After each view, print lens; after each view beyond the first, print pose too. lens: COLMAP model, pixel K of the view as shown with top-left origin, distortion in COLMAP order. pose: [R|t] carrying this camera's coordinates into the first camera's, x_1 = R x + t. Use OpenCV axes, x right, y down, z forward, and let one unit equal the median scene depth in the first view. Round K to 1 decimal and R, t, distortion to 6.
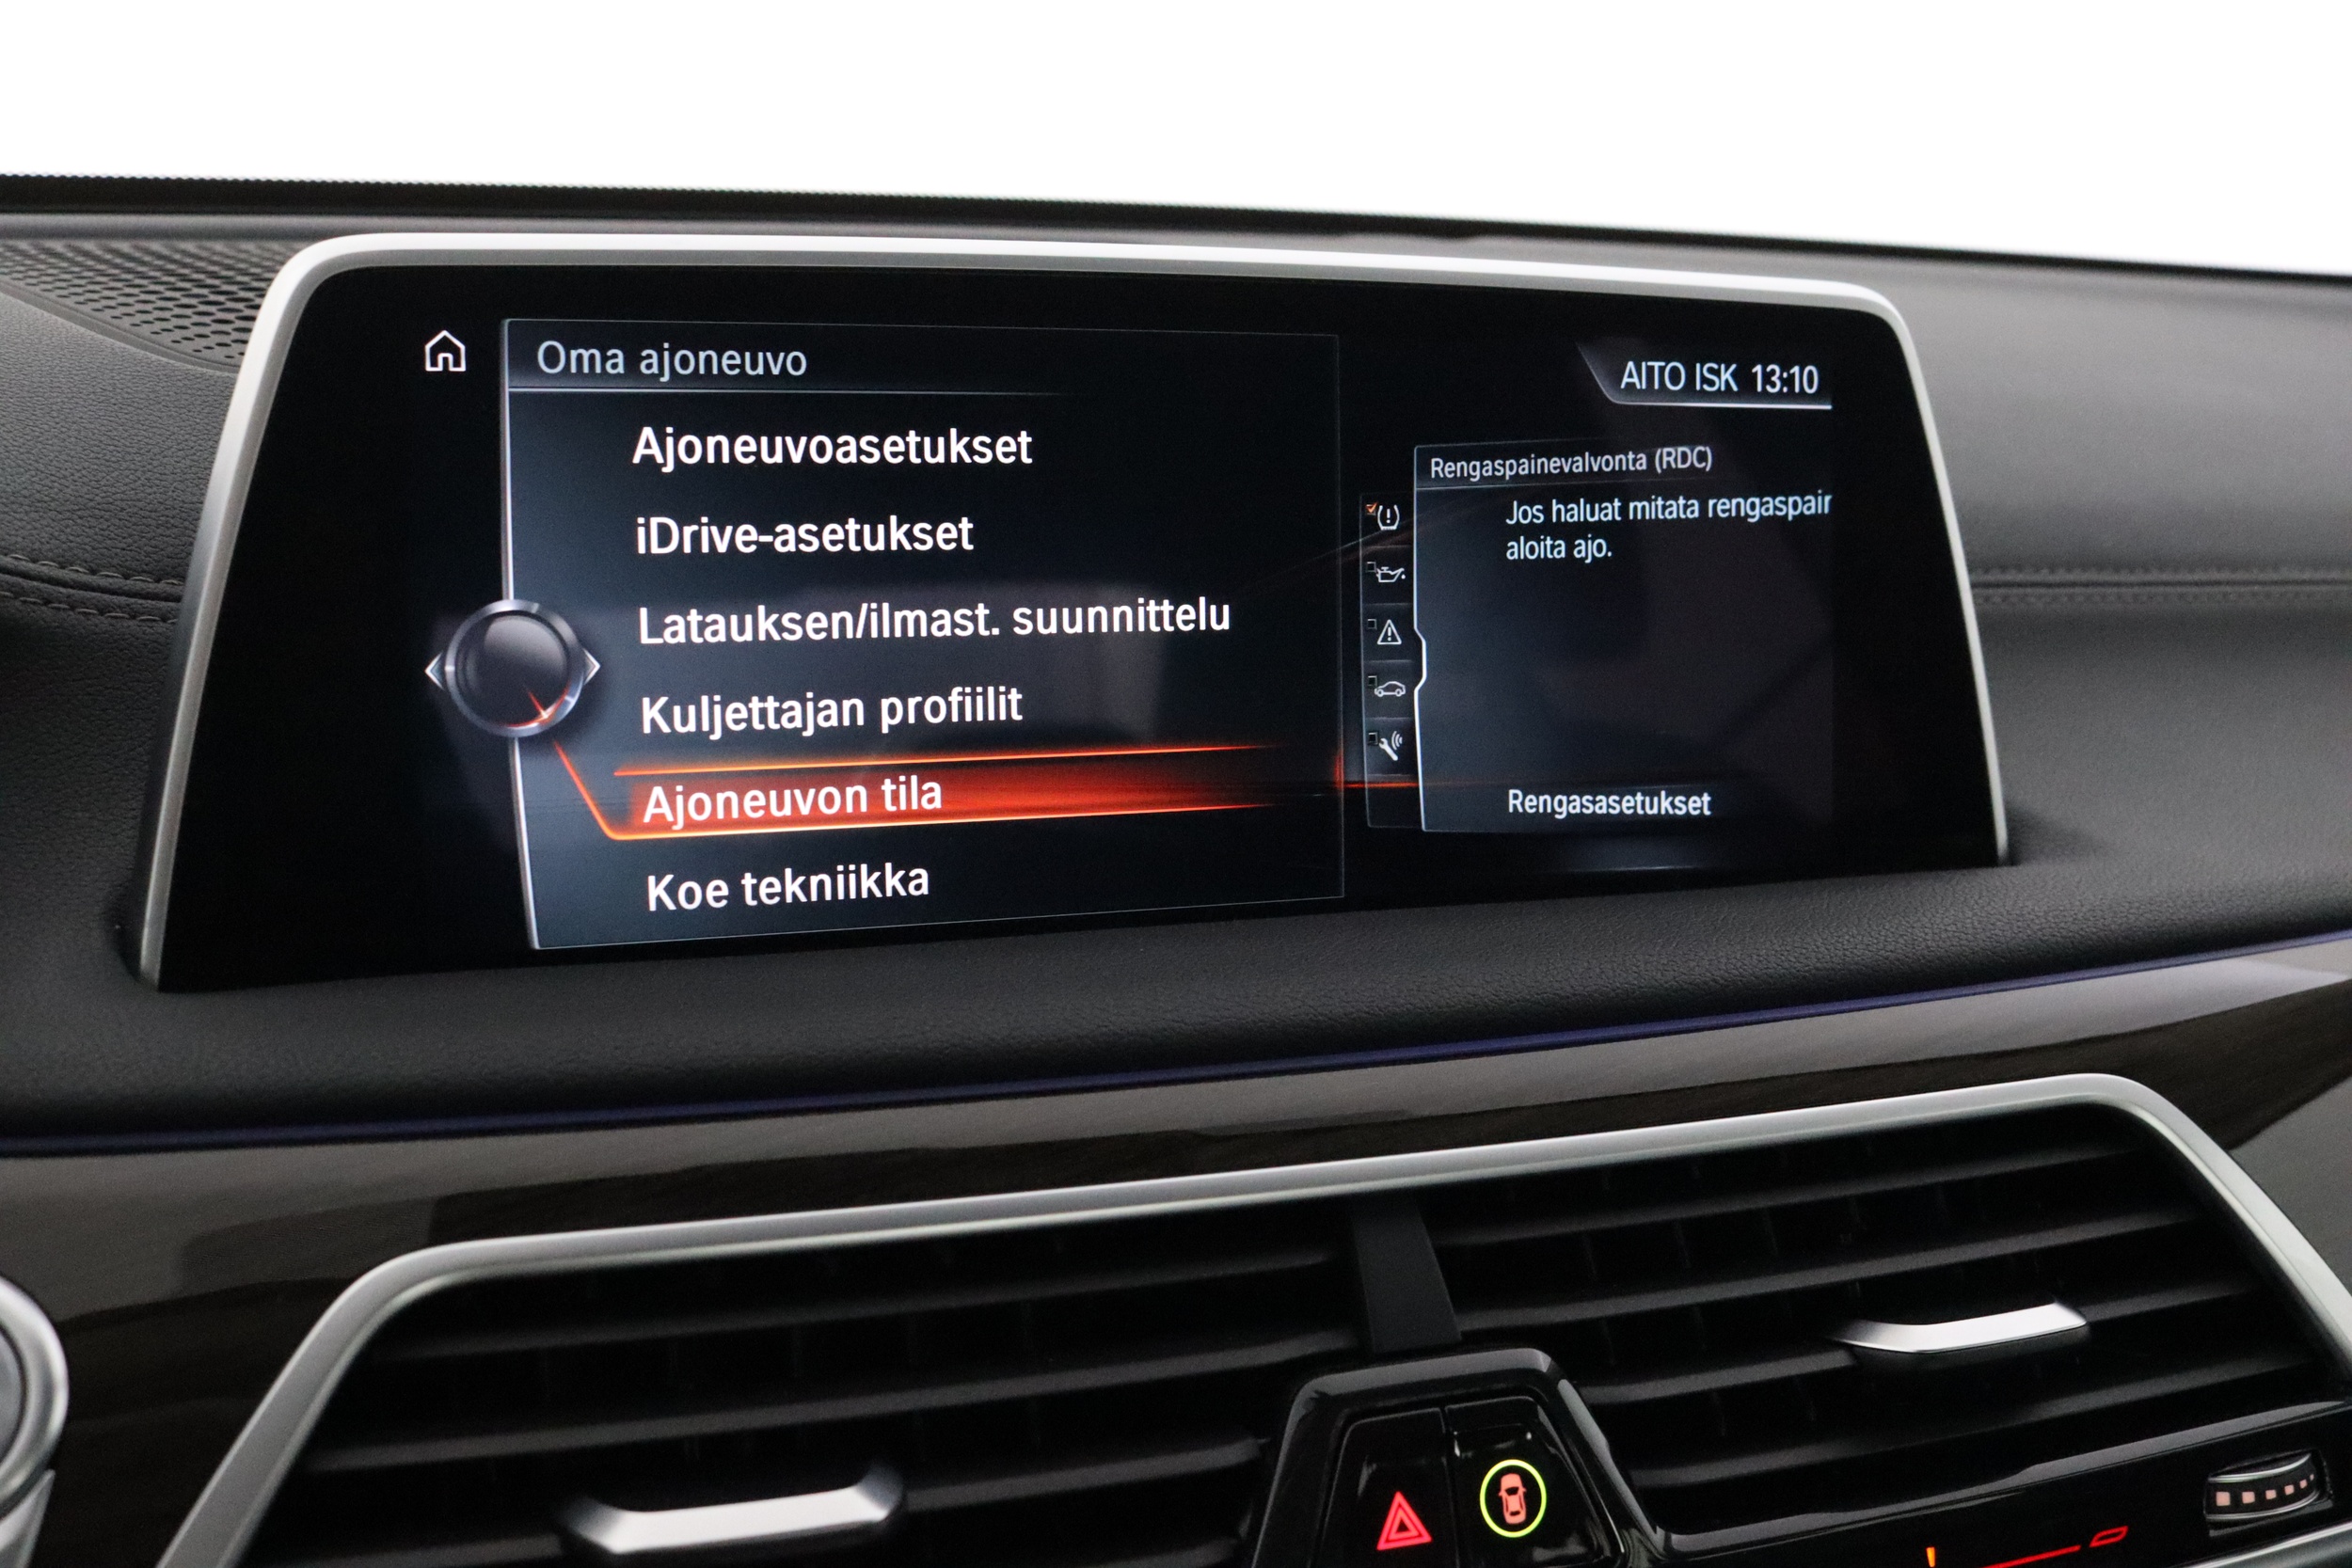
lens RADIAL K [[2687.2, 0, 1176.0], [0, 2687.2, 784.0], [0, 0, 1]] dist [-0.121935, 0.050990]
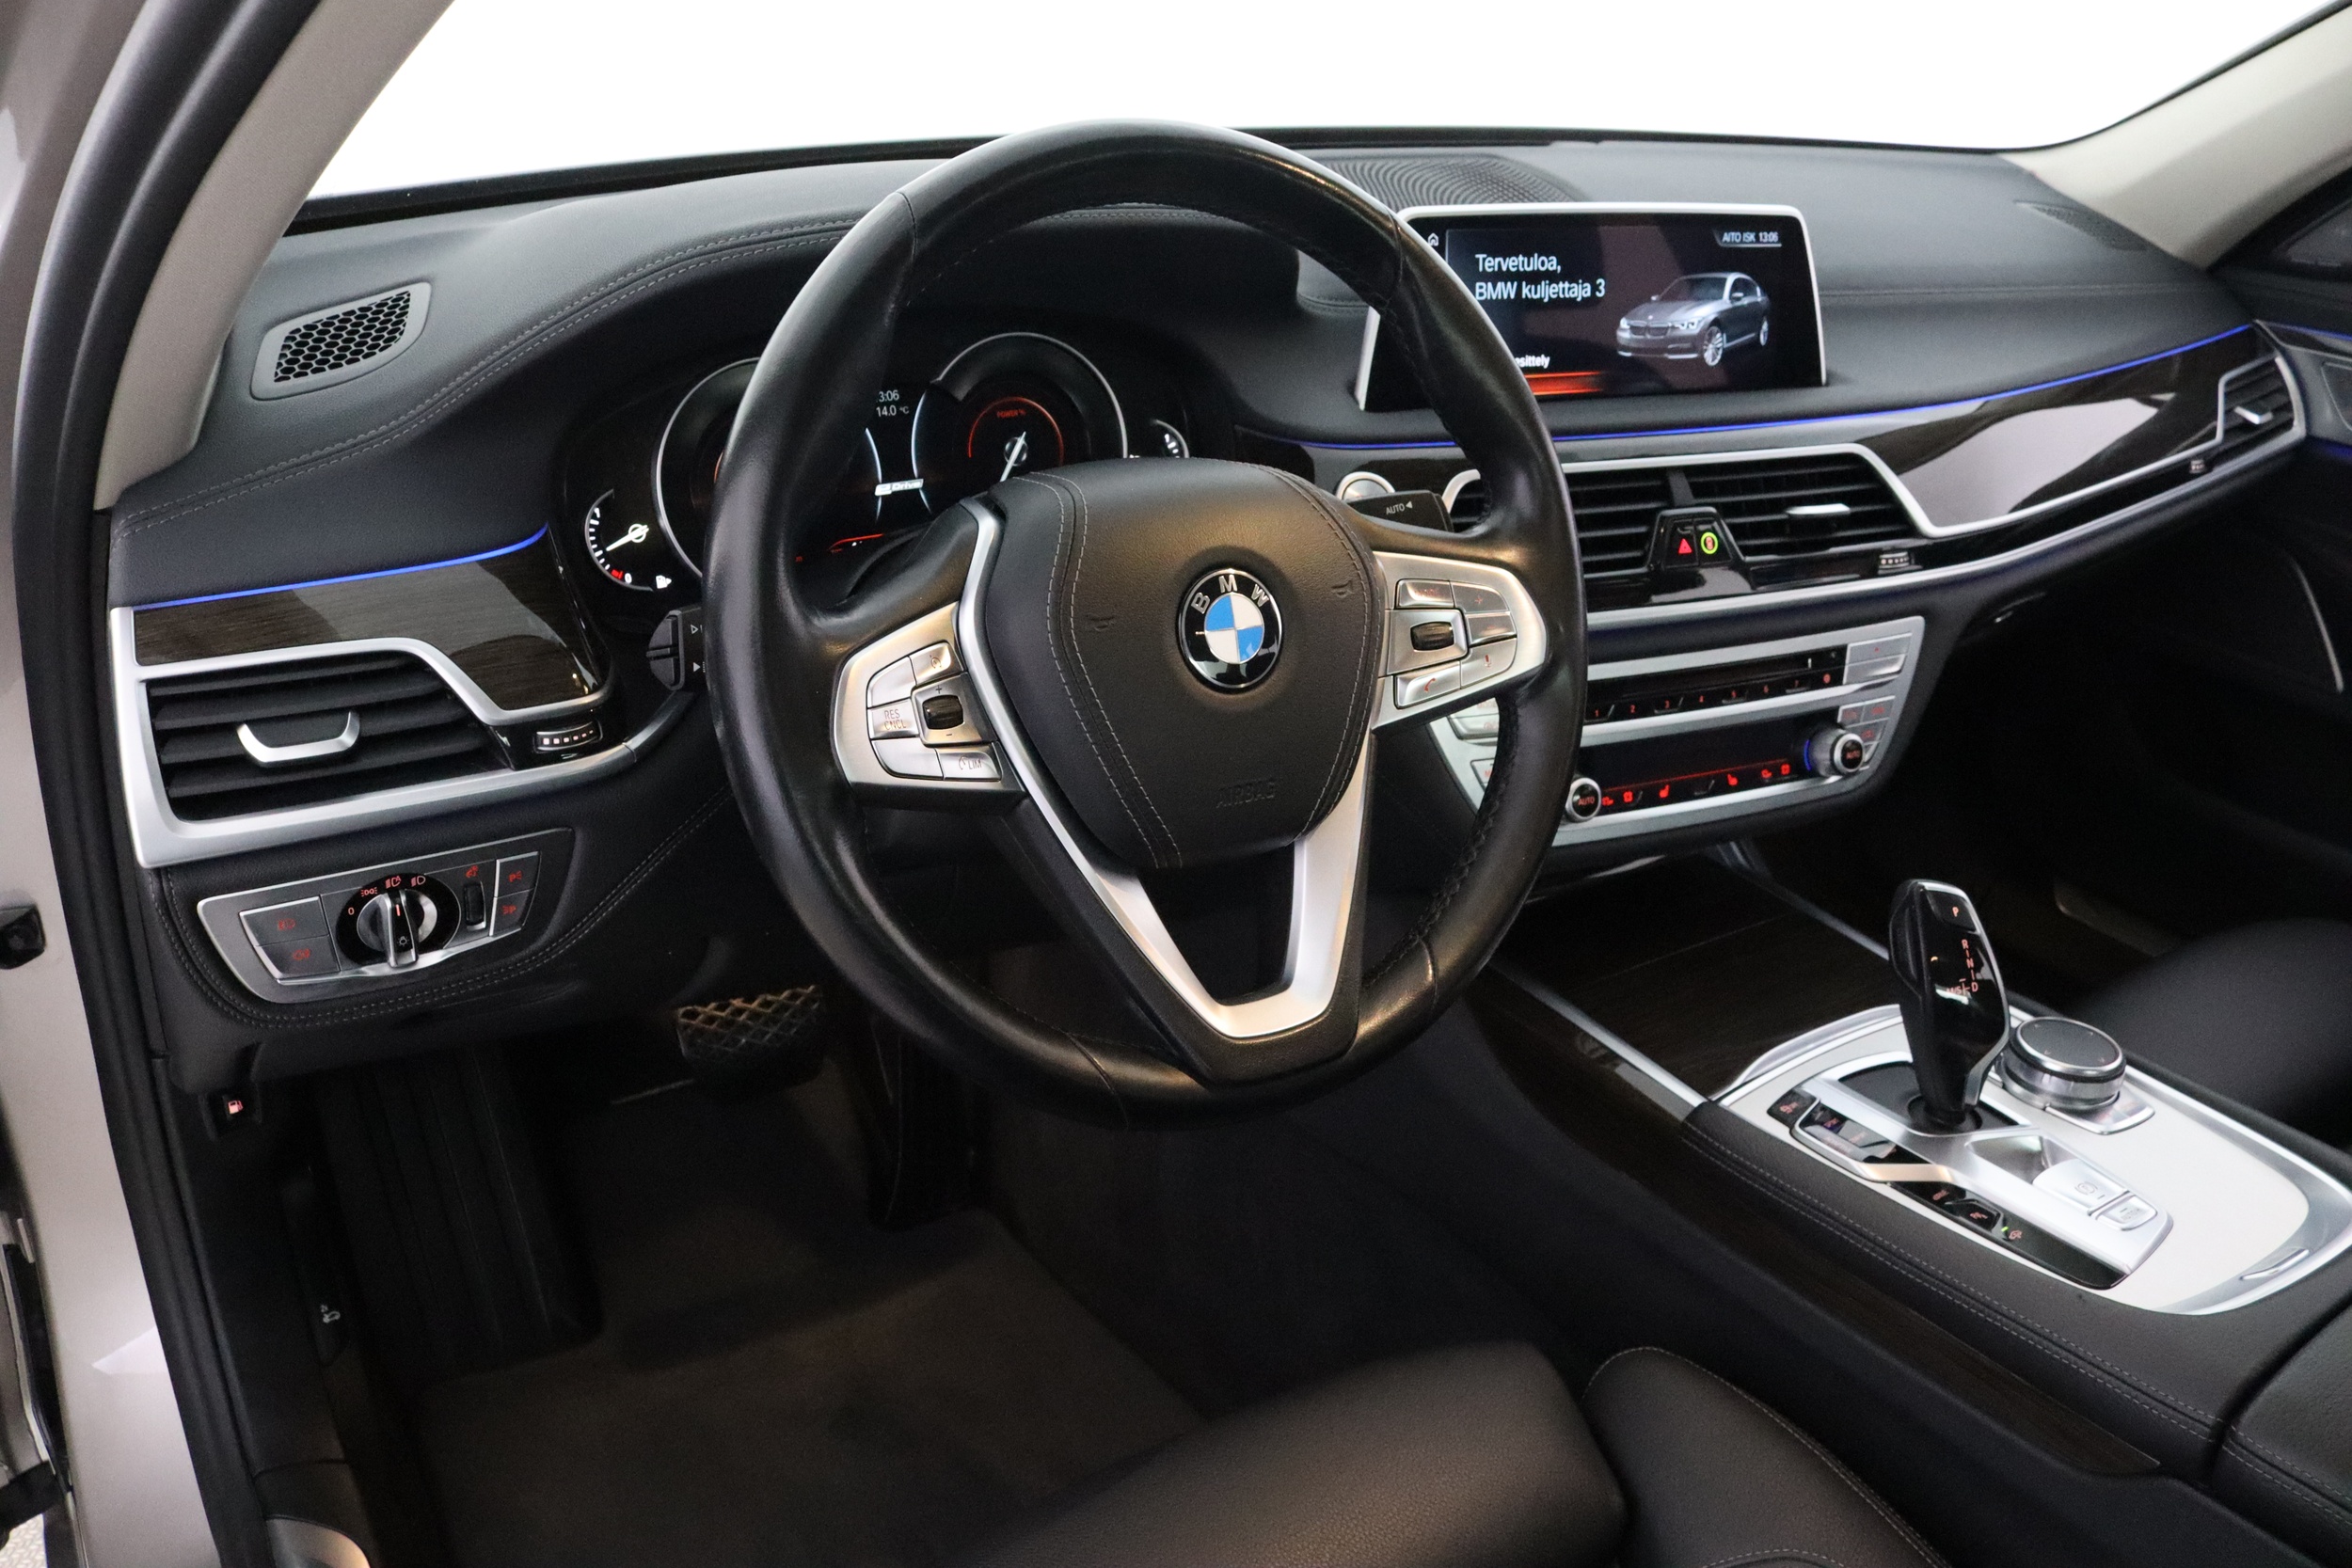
lens RADIAL K [[1925.7, 0, 1148.9], [0, 1925.7, 812.2], [0, 0, 1]] dist [-0.165365, 0.131865]
pose [[0.999764, -0.014600, 0.016073, -0.692253], [0.010686, 0.975180, 0.221155, 0.026400], [-0.018903, -0.220931, 0.975106, -1.658361]]
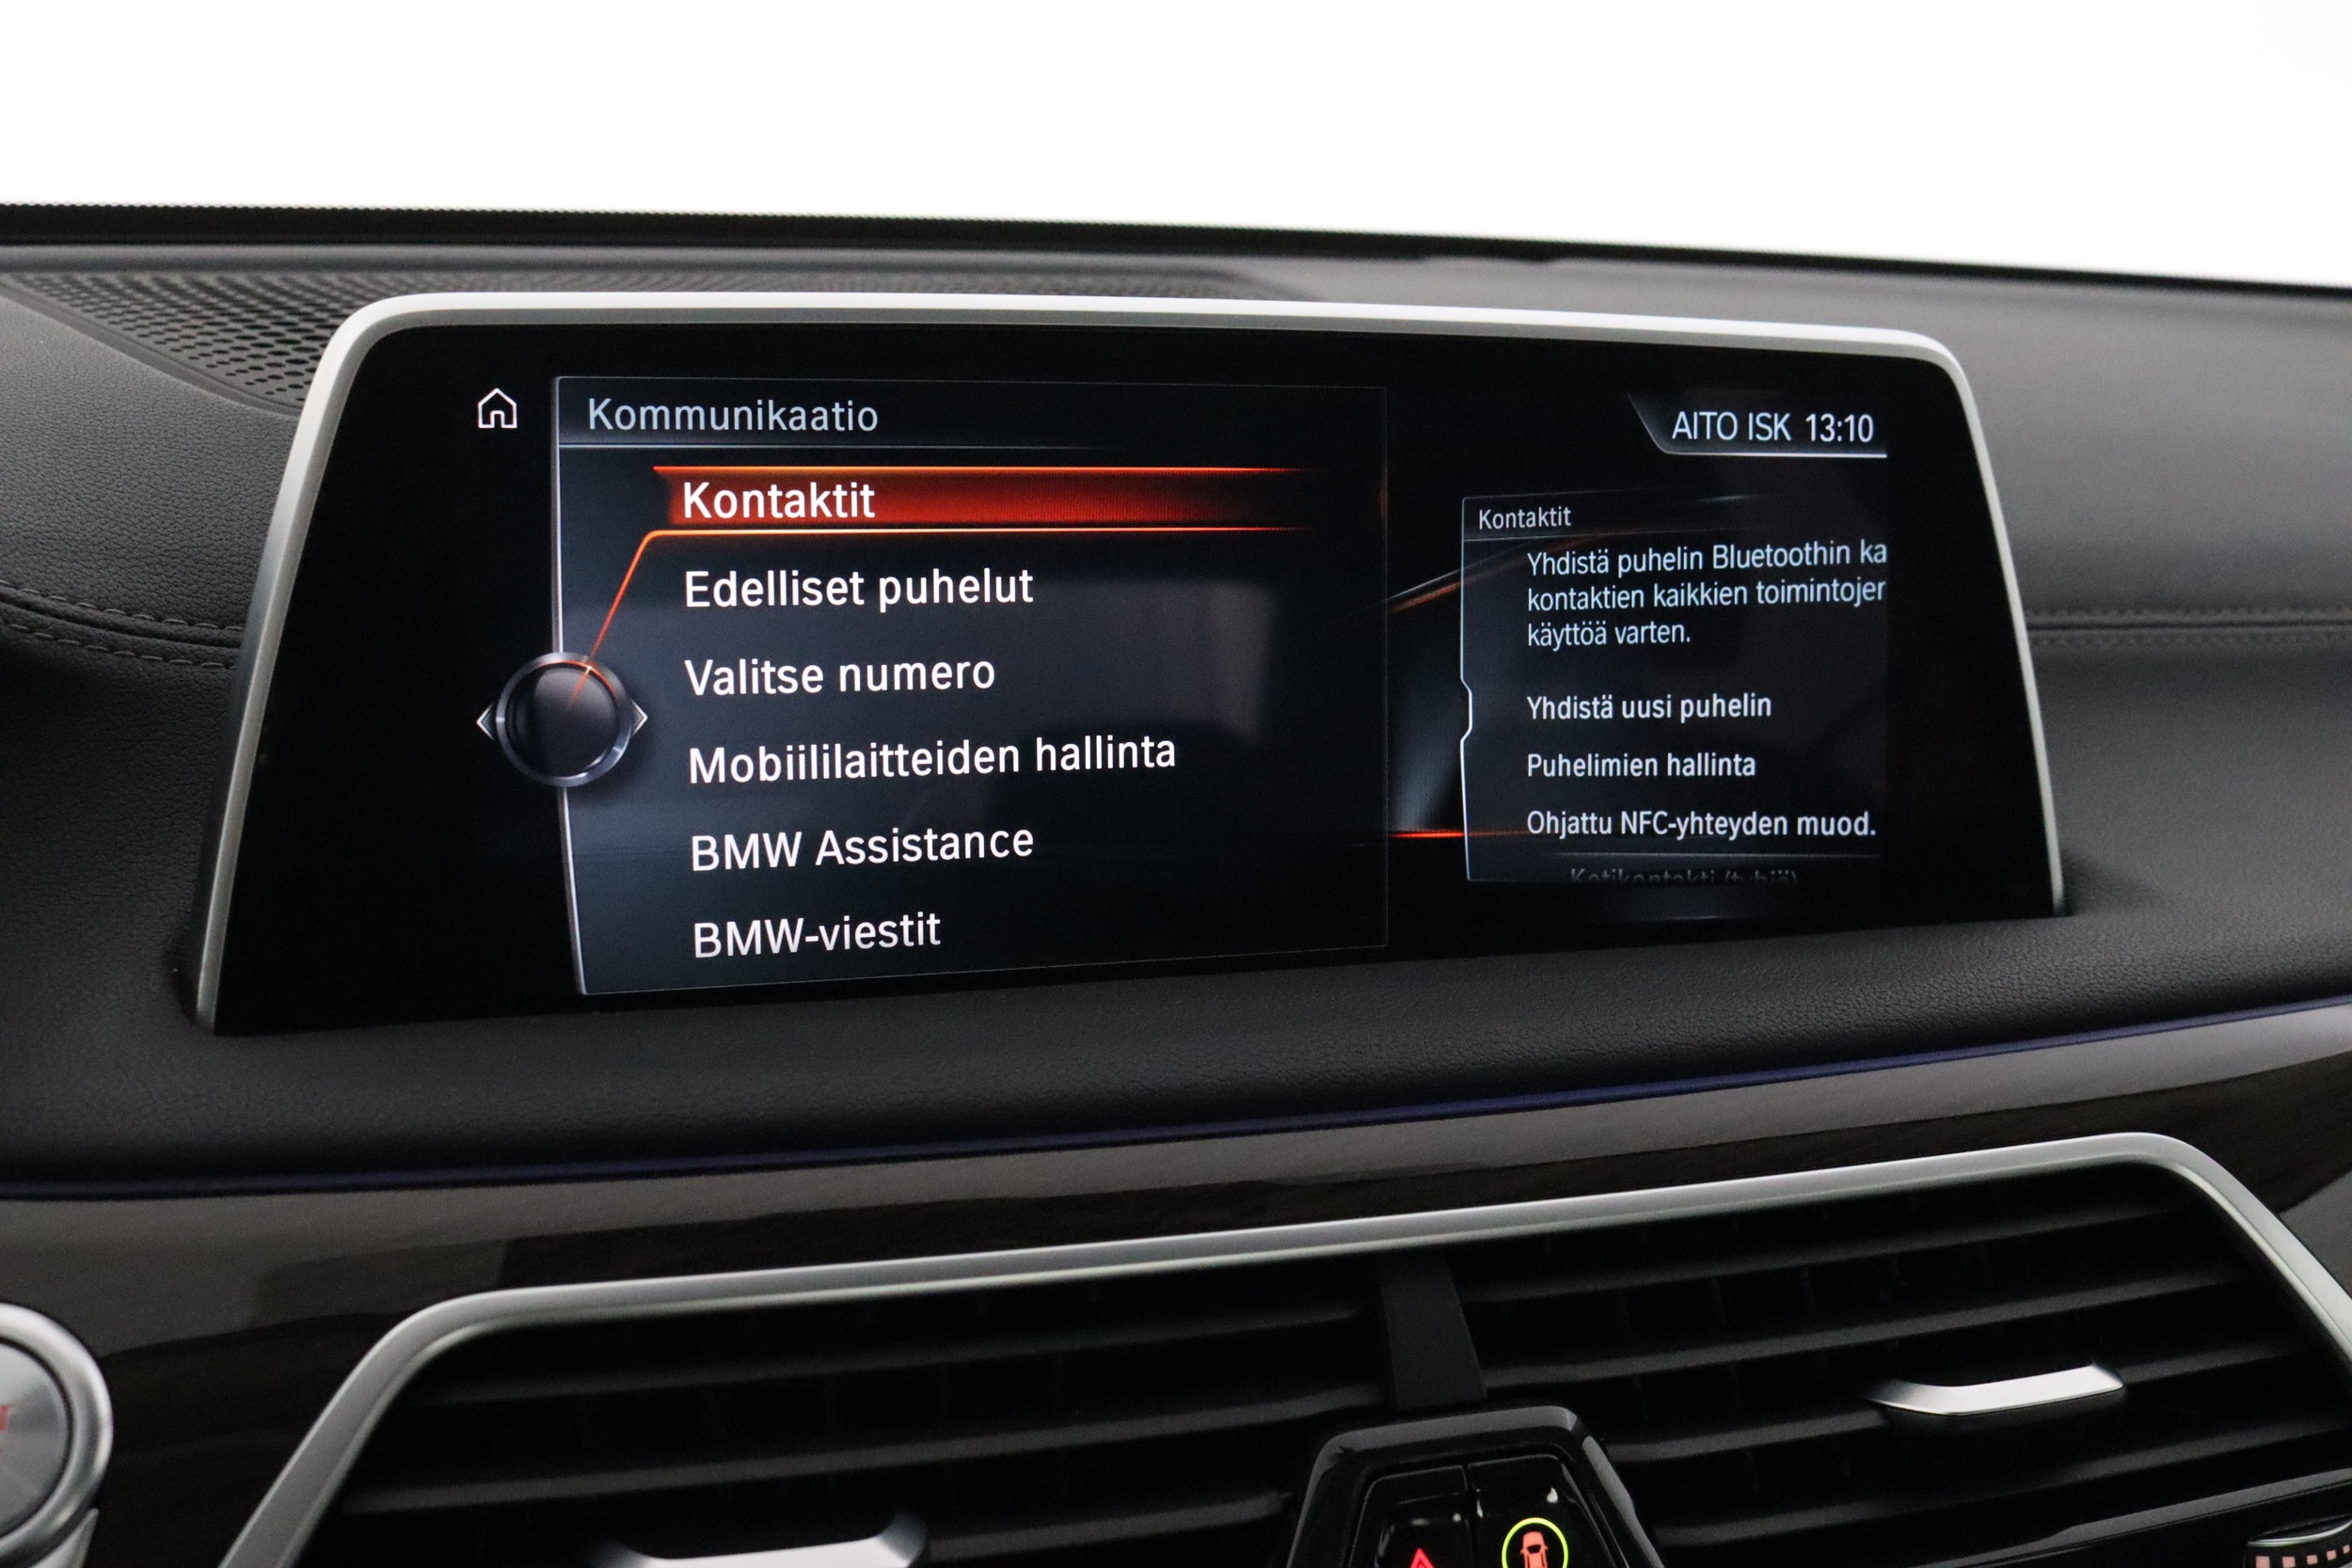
lens RADIAL K [[2687.9, 0, 1168.4], [0, 2687.9, 776.1], [0, 0, 1]] dist [-0.121657, 0.052915]
pose [[0.998895, 0.009694, -0.045977, 0.029087], [-0.009563, 0.999950, 0.003064, -0.026346], [0.046005, -0.002621, 0.998938, -0.008984]]
